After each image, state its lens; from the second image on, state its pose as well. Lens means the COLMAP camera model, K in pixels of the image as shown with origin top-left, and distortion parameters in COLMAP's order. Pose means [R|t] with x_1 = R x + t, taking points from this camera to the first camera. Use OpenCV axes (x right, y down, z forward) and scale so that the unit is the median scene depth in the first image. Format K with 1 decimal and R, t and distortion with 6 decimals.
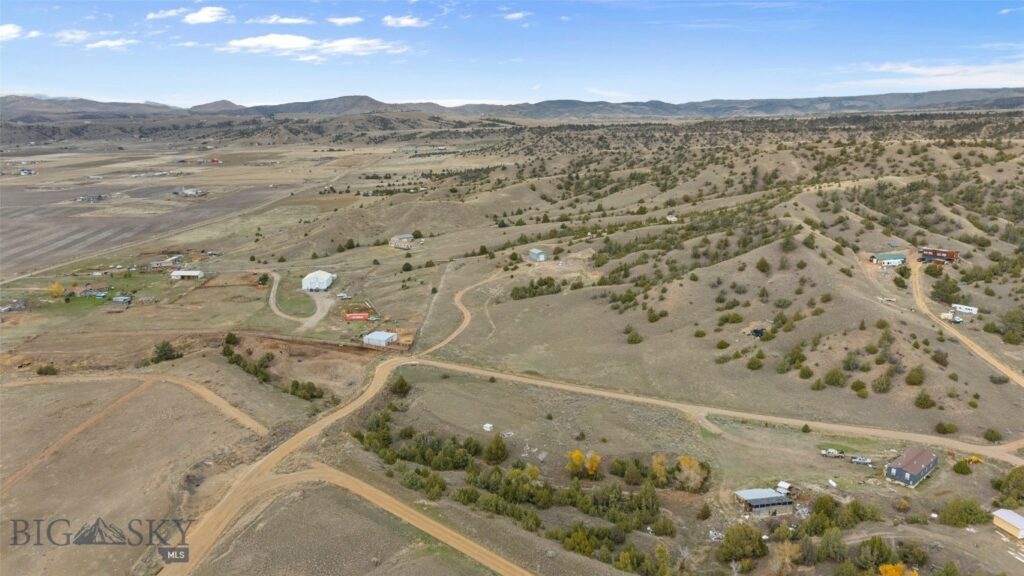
lens RADIAL K [[741.6, 0, 512.9], [0, 741.6, 292.4], [0, 0, 1]] dist [0.068790, -0.073333]
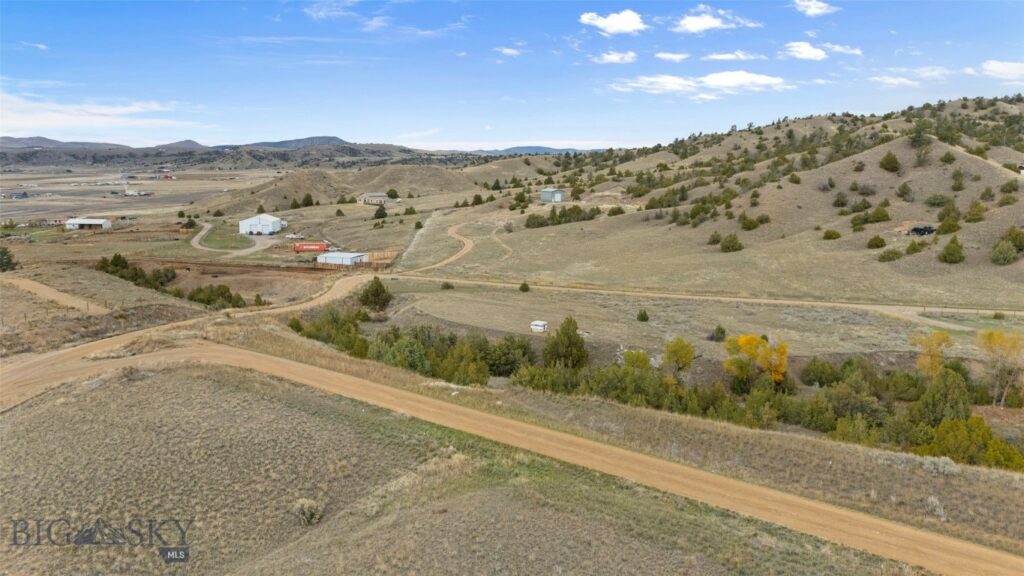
lens RADIAL K [[741.6, 0, 512.9], [0, 741.6, 292.4], [0, 0, 1]] dist [0.068790, -0.073333]
pose [[0.999084, 0.002106, 0.042736, -0.045182], [0.000668, 0.997898, -0.064794, 0.114325], [-0.042783, 0.064763, 0.996983, 0.272417]]
